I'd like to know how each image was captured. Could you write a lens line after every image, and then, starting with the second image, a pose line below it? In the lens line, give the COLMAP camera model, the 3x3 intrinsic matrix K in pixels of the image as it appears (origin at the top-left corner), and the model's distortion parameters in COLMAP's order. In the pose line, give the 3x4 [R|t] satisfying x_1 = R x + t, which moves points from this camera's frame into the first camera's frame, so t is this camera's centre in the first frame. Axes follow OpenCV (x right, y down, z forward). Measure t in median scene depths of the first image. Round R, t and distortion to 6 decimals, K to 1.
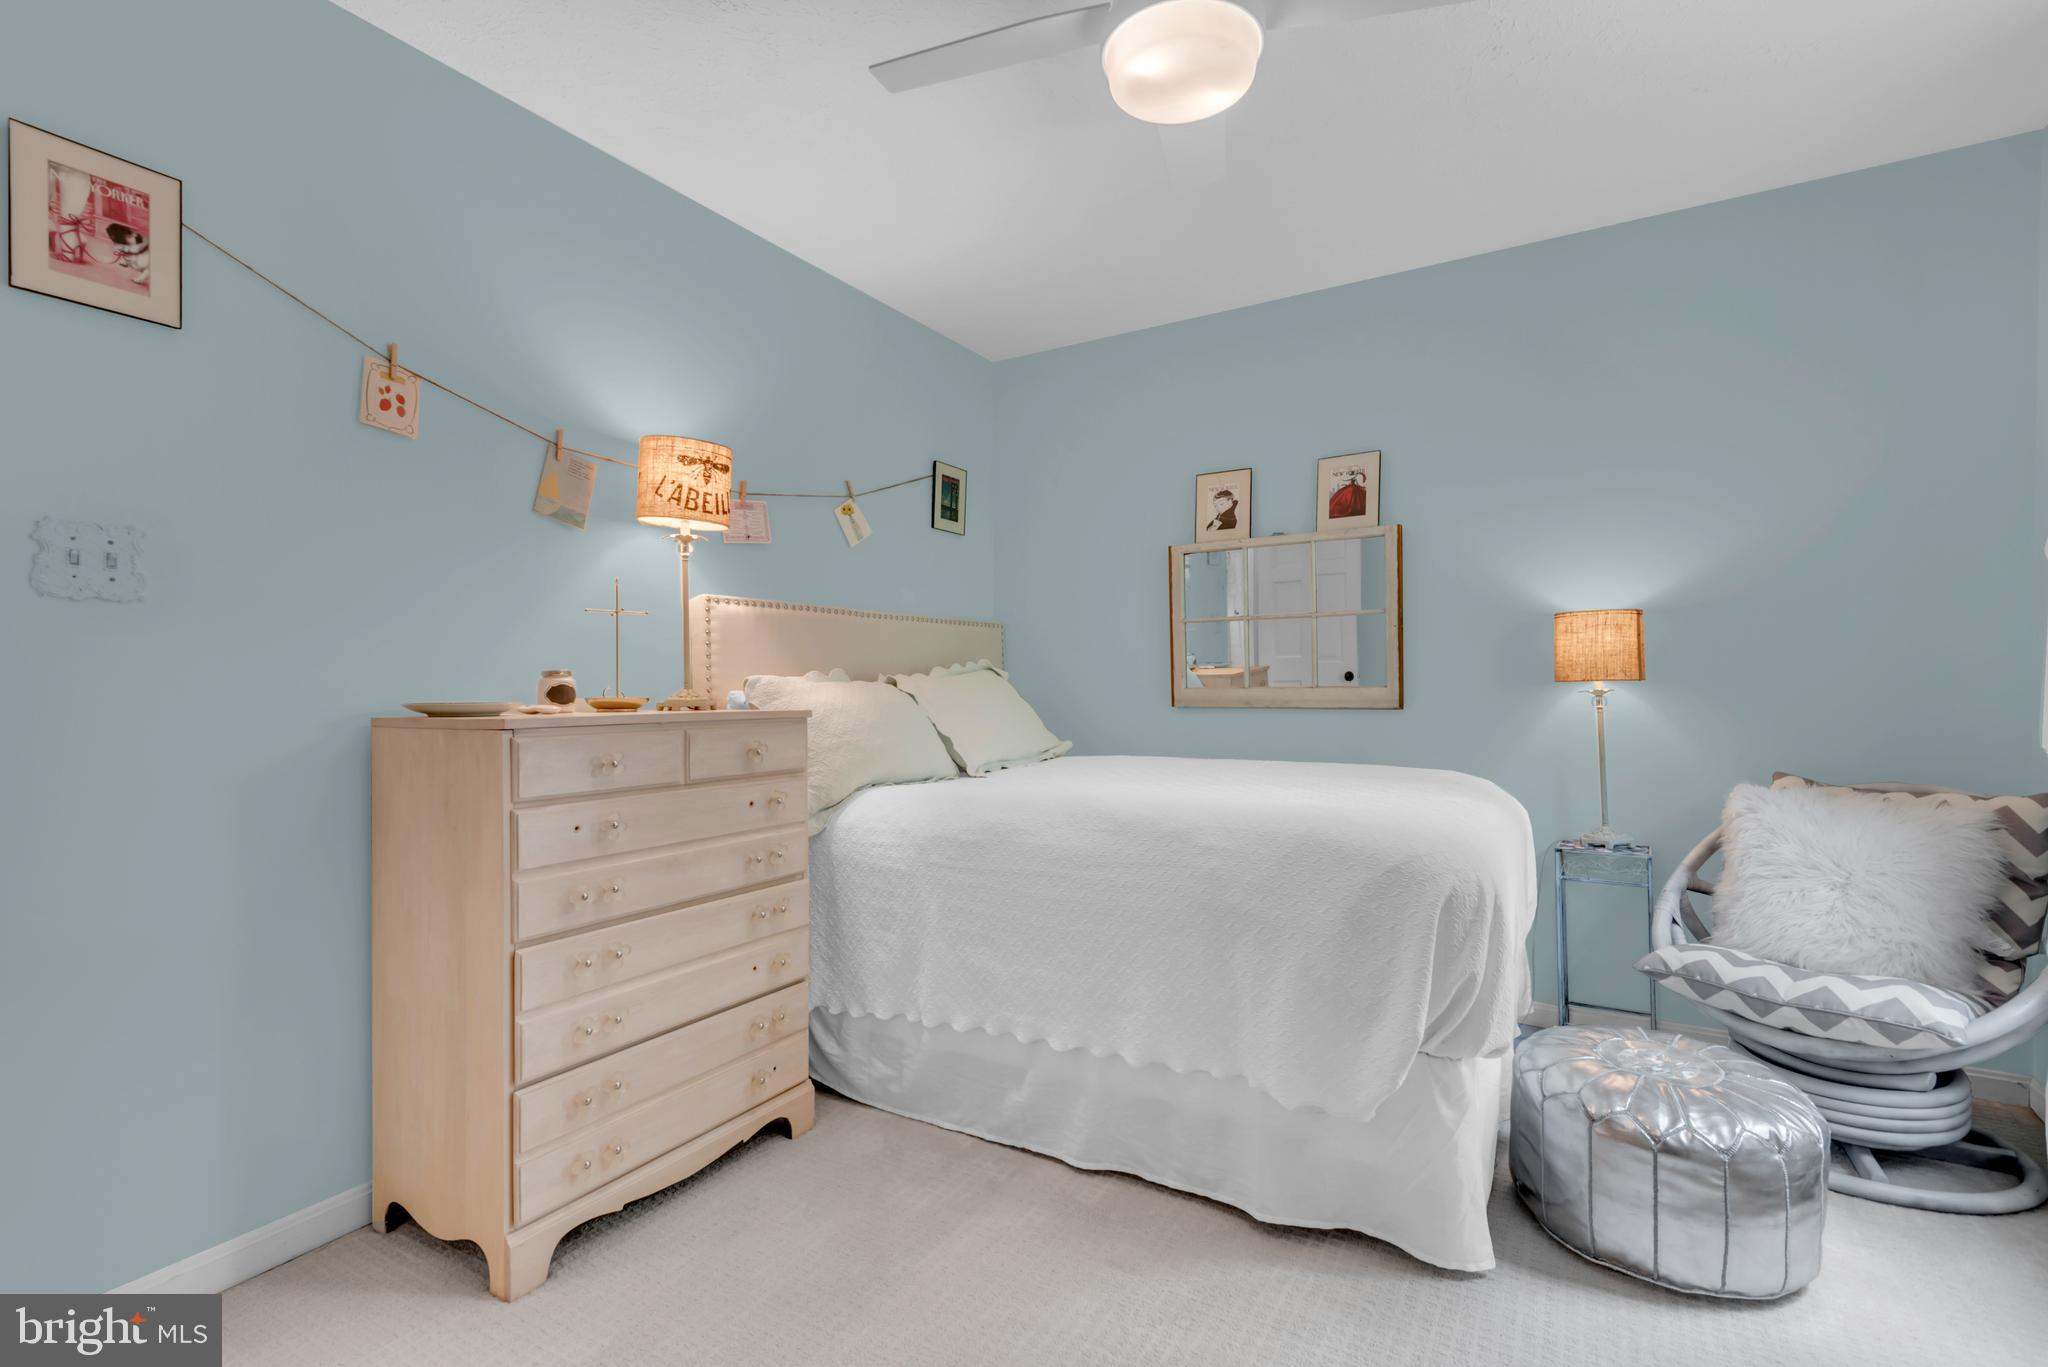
lens RADIAL K [[931.0, 0, 1010.6], [0, 931.0, 669.1], [0, 0, 1]] dist [0.040627, -0.021692]
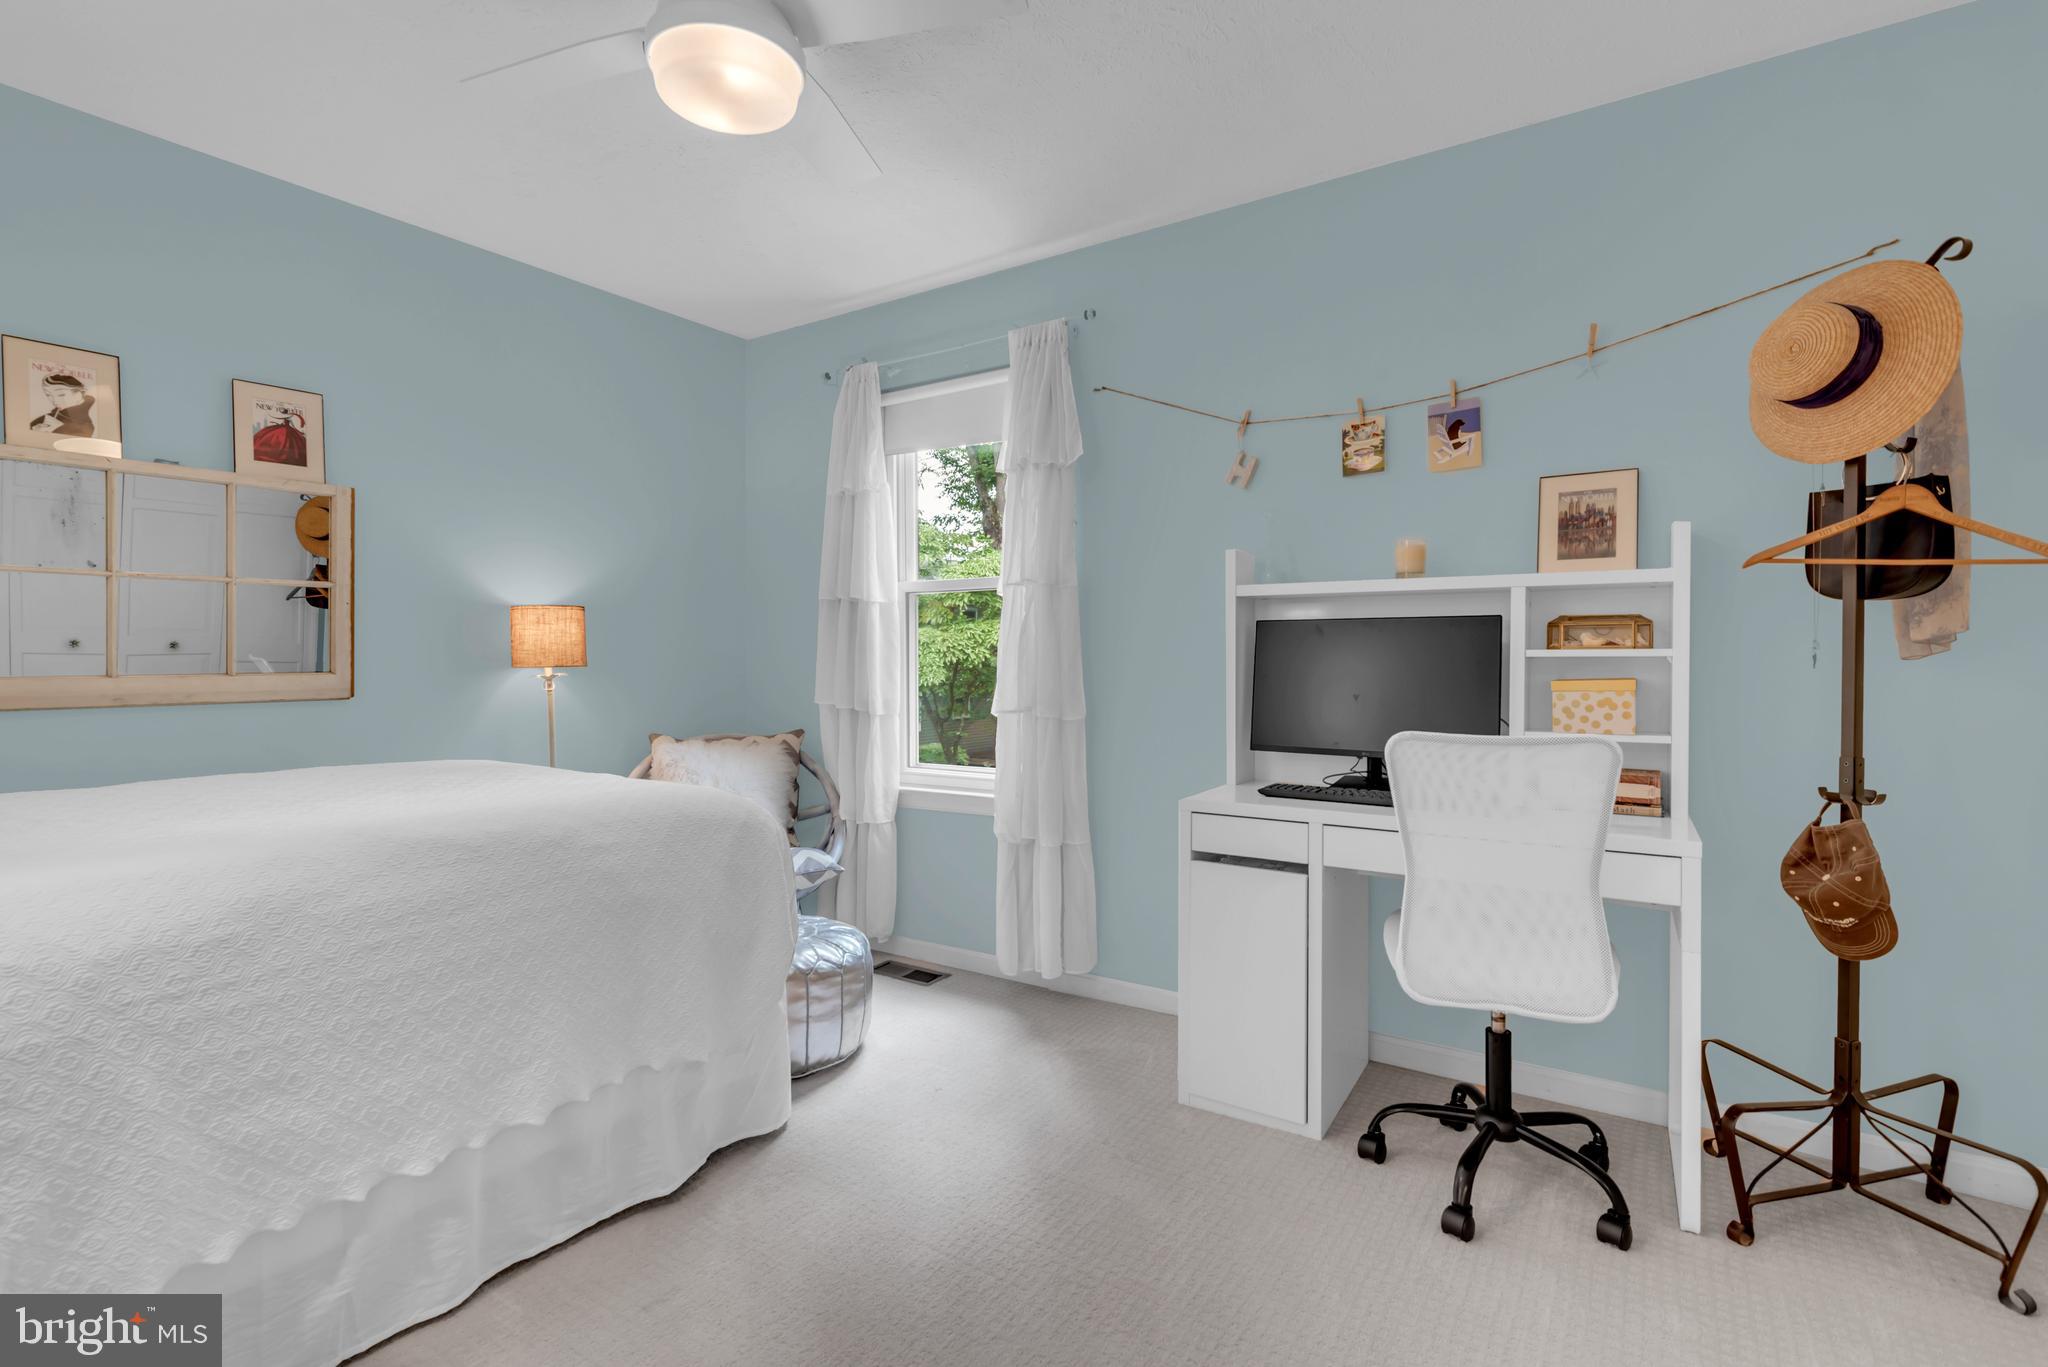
lens RADIAL K [[931.0, 0, 1010.6], [0, 931.0, 669.1], [0, 0, 1]] dist [0.040627, -0.021692]
pose [[0.083327, -0.001364, 0.996521, -0.459170], [-0.010970, 0.999937, 0.002286, 0.005988], [-0.996462, -0.011123, 0.083307, 0.349509]]
